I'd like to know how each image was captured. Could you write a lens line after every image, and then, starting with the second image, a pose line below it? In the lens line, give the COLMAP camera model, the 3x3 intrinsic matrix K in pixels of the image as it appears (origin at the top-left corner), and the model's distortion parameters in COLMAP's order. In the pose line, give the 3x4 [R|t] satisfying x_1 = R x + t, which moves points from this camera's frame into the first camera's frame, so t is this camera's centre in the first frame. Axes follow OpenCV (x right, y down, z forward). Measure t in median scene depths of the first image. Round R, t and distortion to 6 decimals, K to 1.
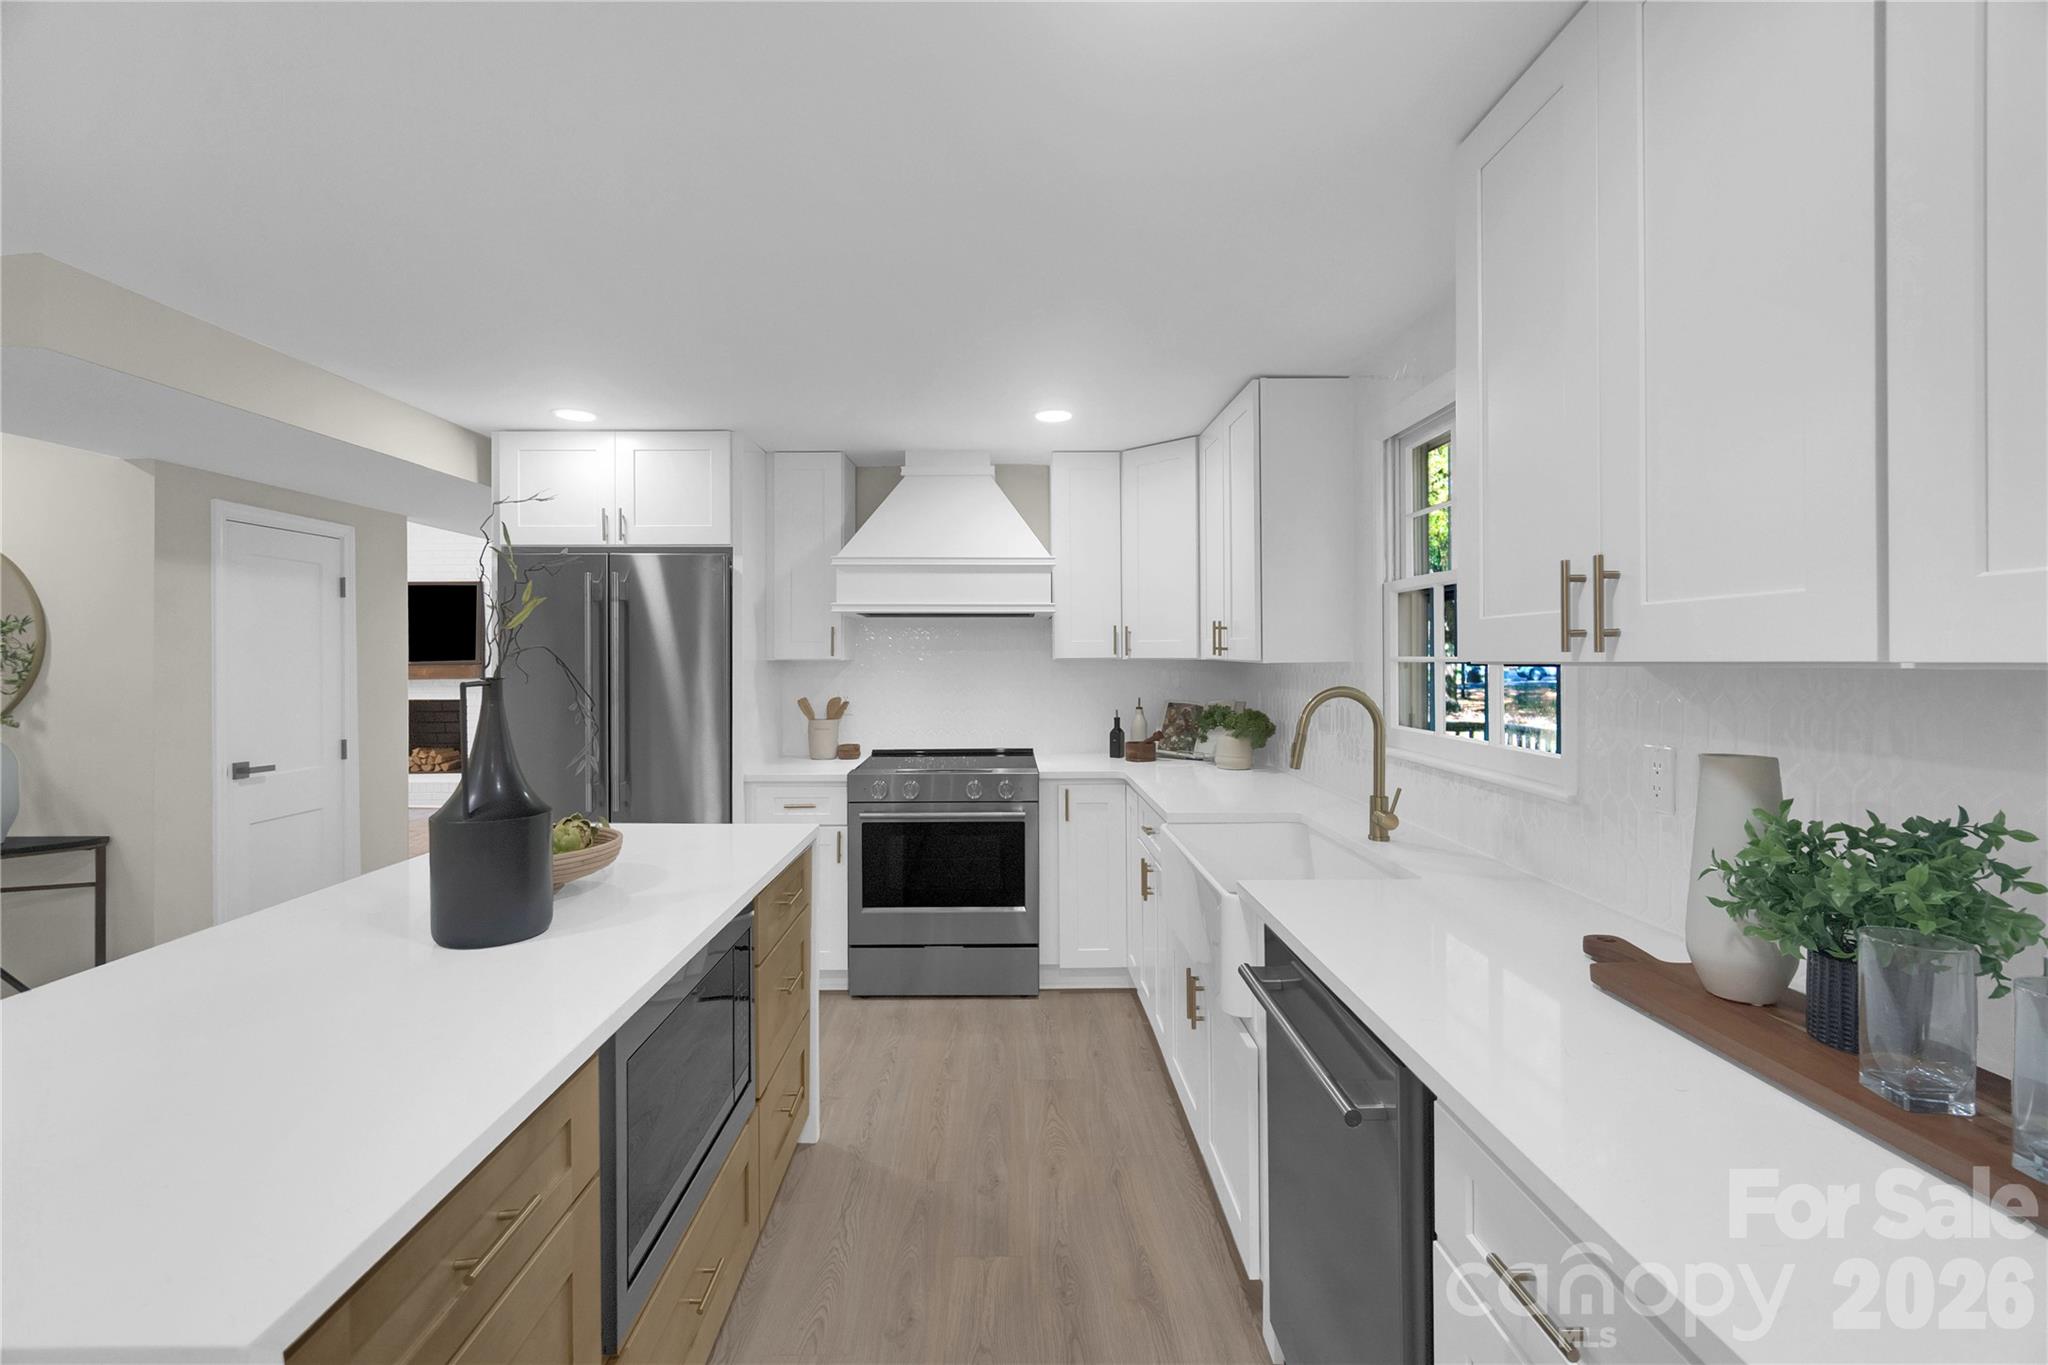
lens RADIAL K [[878.6, 0, 1011.5], [0, 878.6, 665.8], [0, 0, 1]] dist [-0.013204, 0.002763]
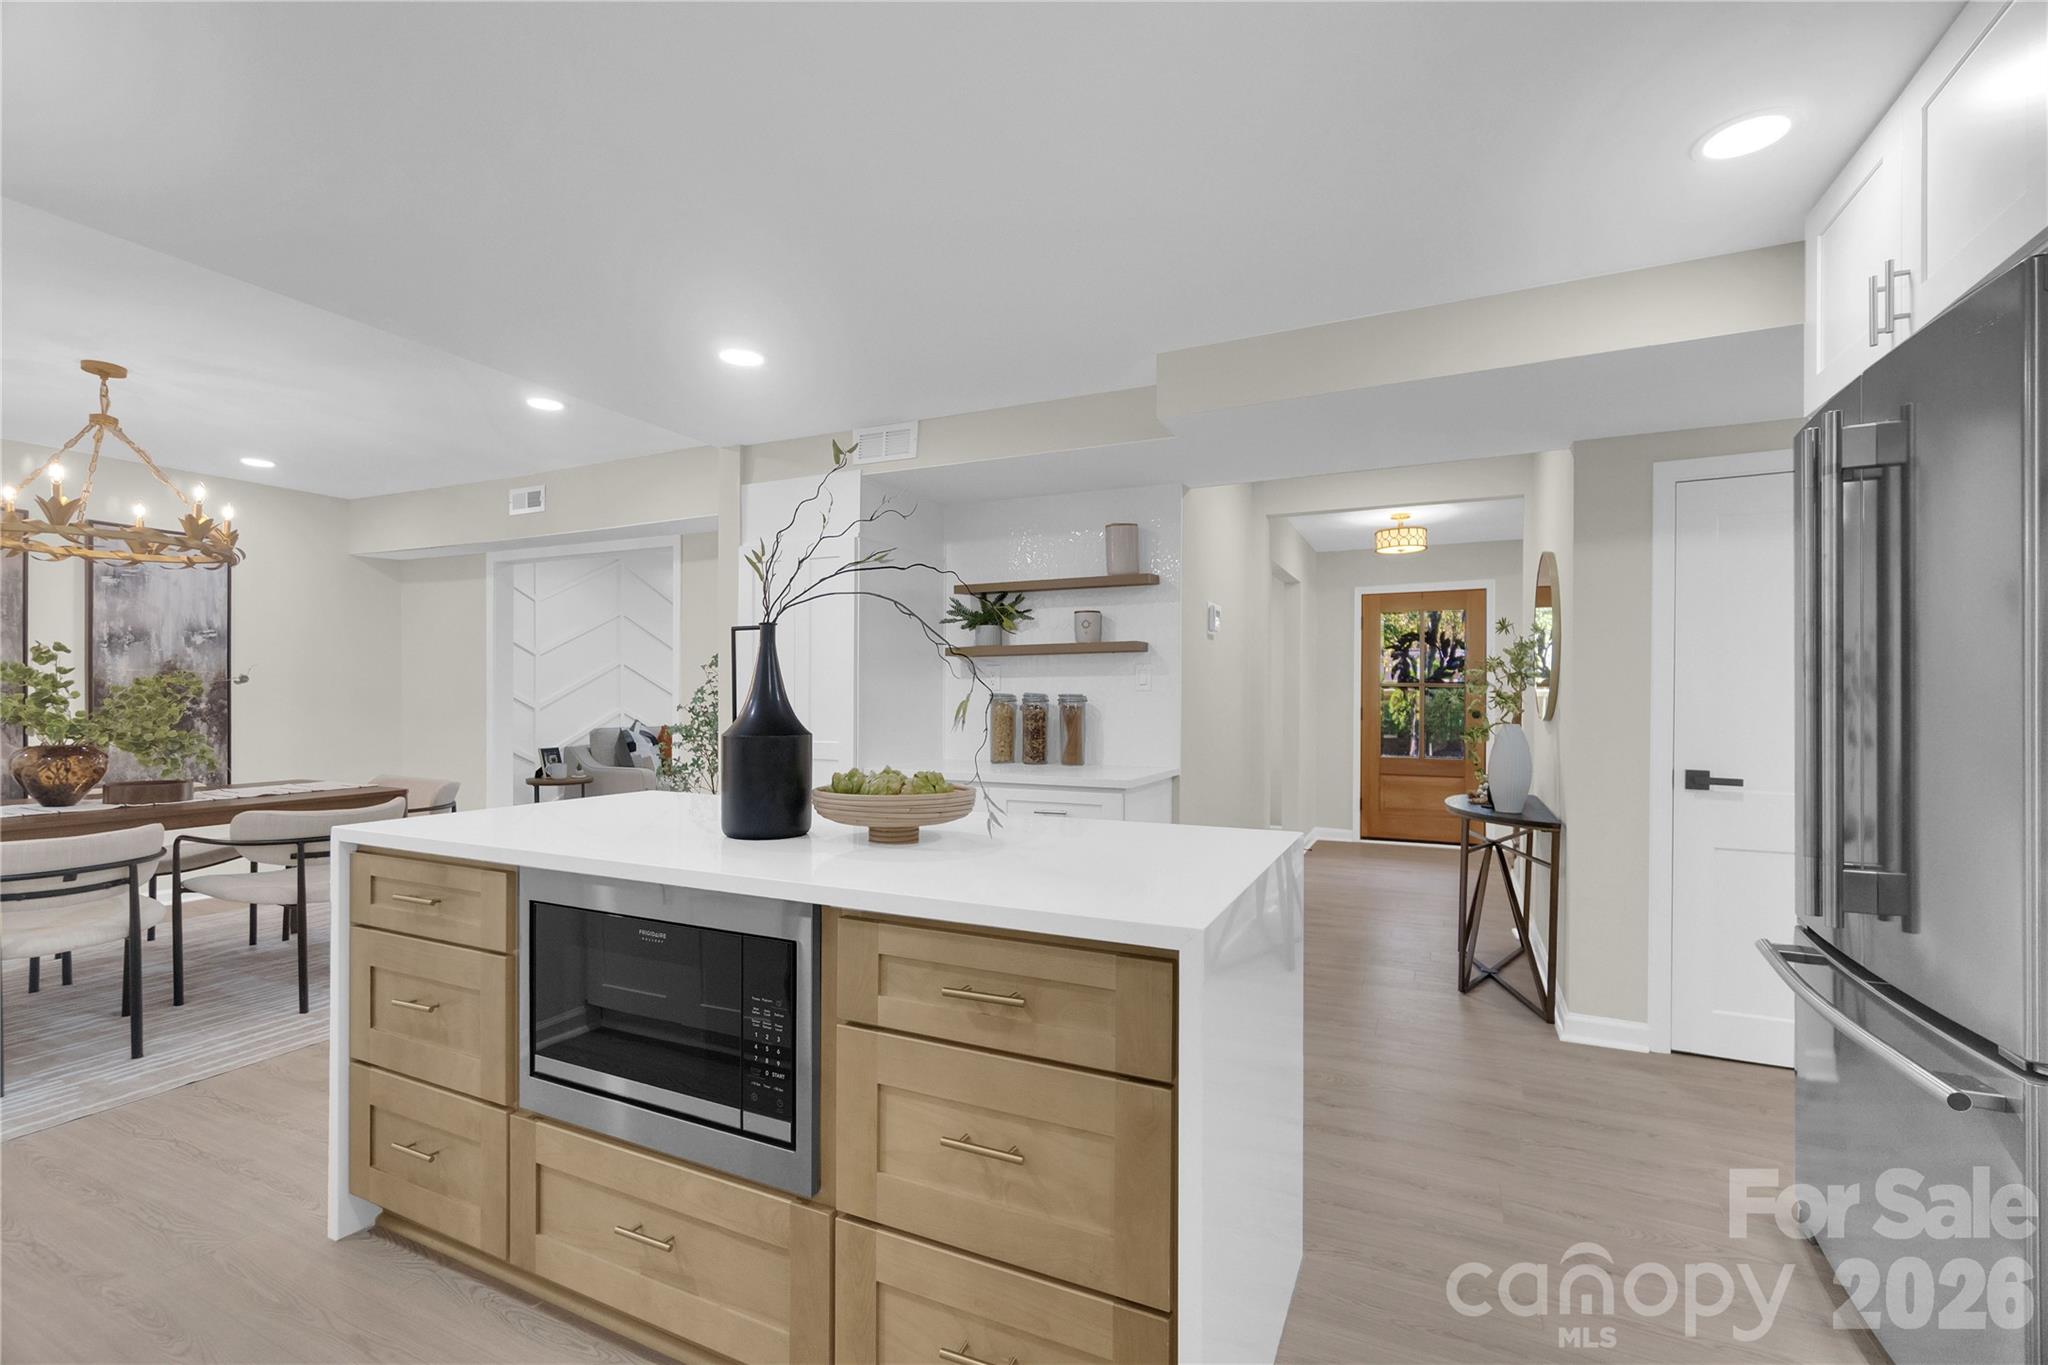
lens RADIAL K [[878.6, 0, 1050.3], [0, 878.6, 701.2], [0, 0, 1]] dist [-0.013204, 0.002763]
pose [[-0.428555, 0.004717, -0.903503, 0.154076], [-0.004600, 0.999962, 0.007403, 0.046907], [0.903504, 0.007329, -0.428517, 0.890394]]
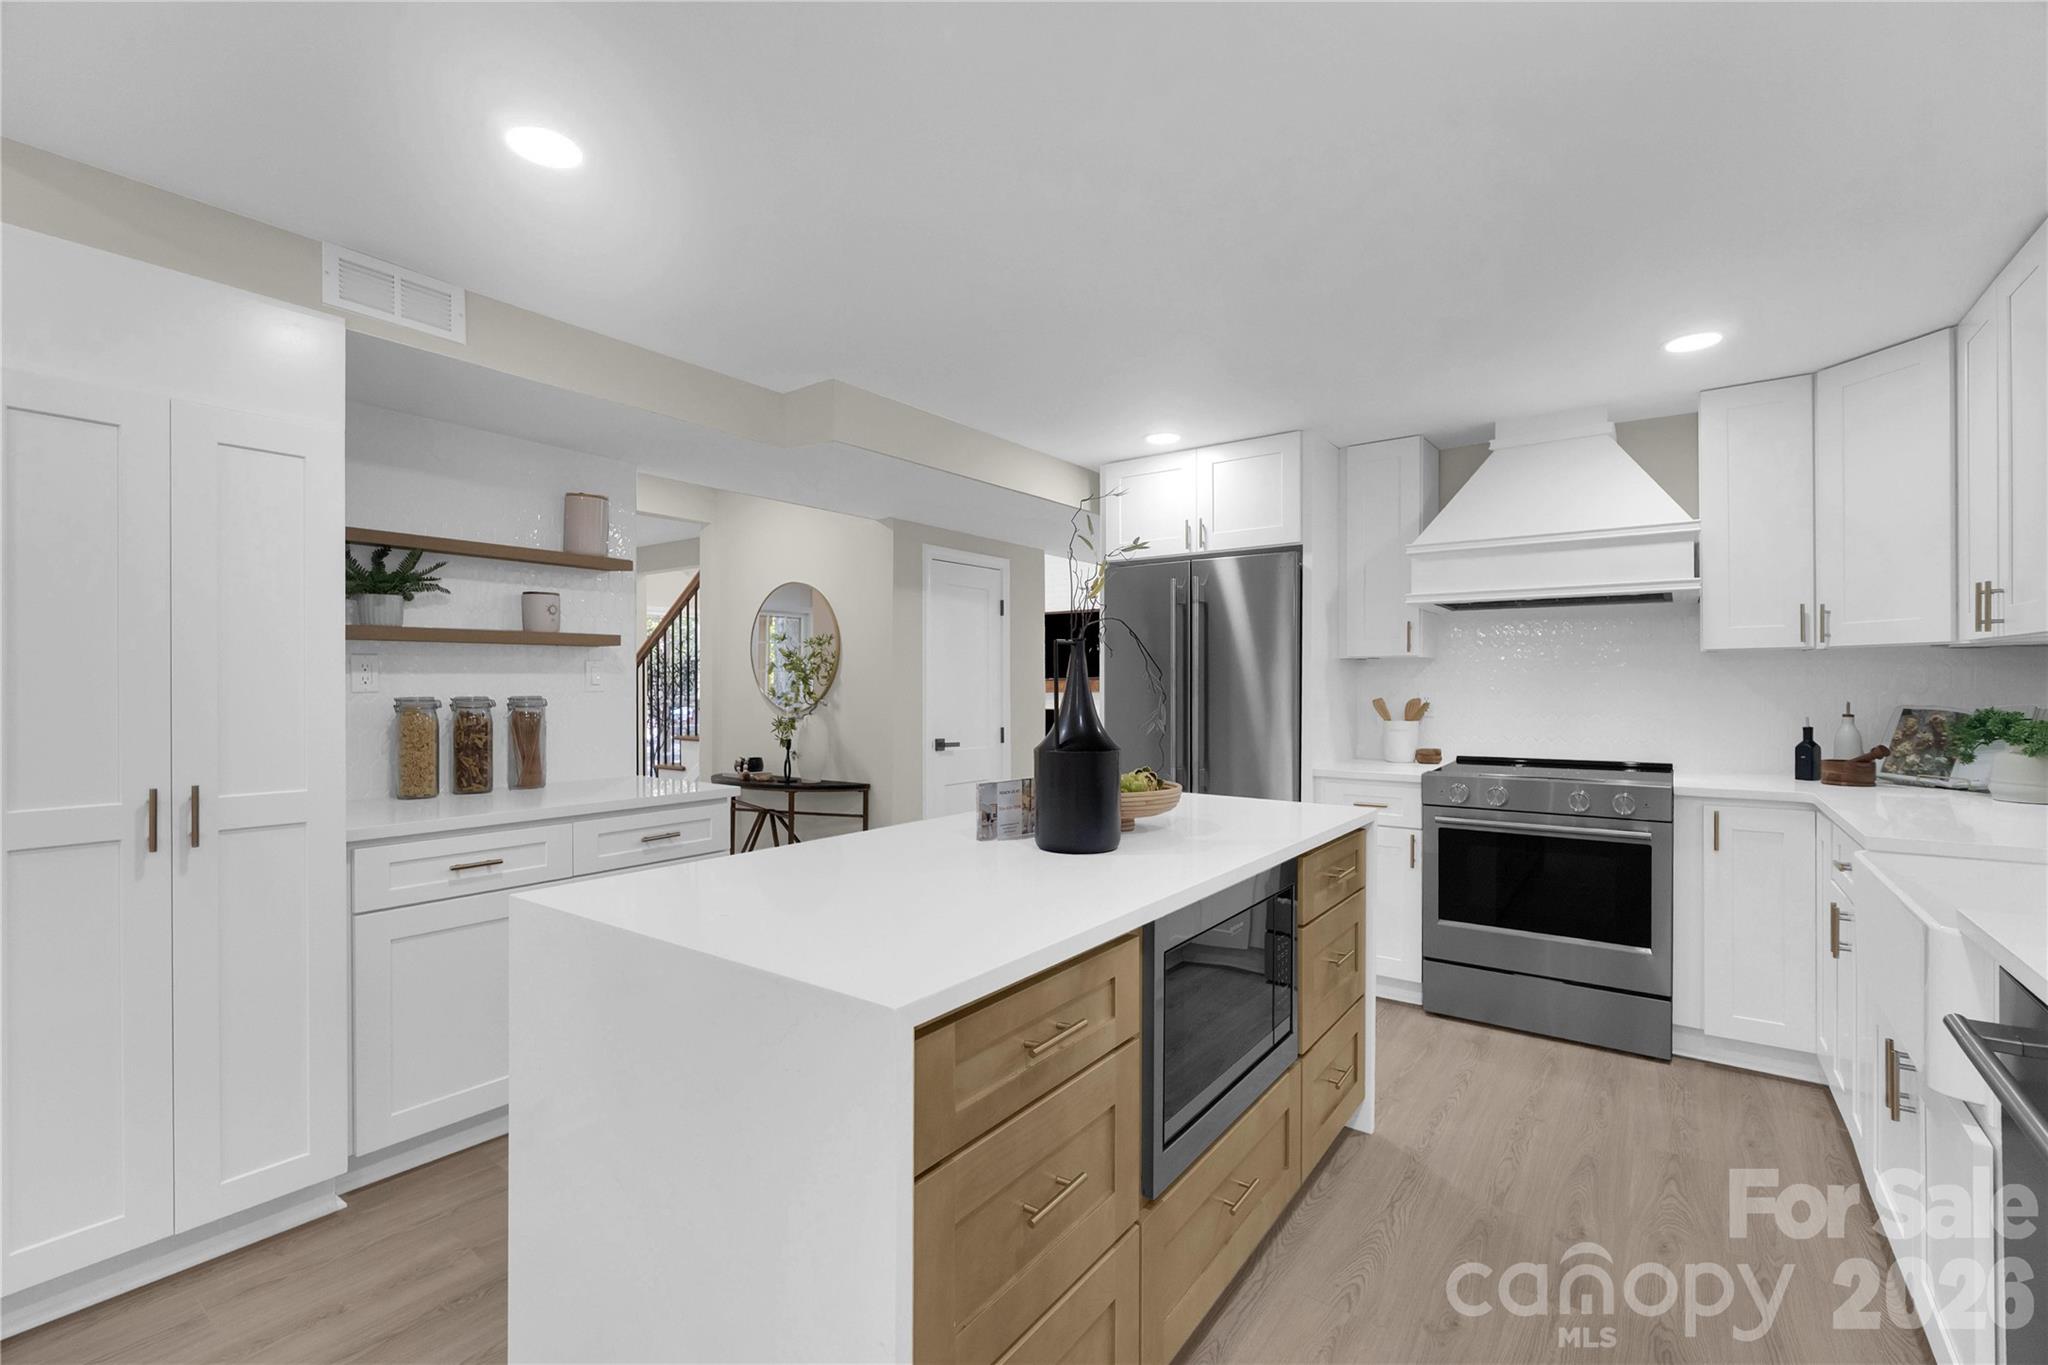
lens RADIAL K [[878.6, 0, 1012.7], [0, 878.6, 689.9], [0, 0, 1]] dist [-0.013204, 0.002763]
pose [[0.795659, 0.007705, -0.605696, 0.033133], [-0.005871, 0.999970, 0.005008, 0.031007], [0.605717, -0.000429, 0.795680, -0.016862]]
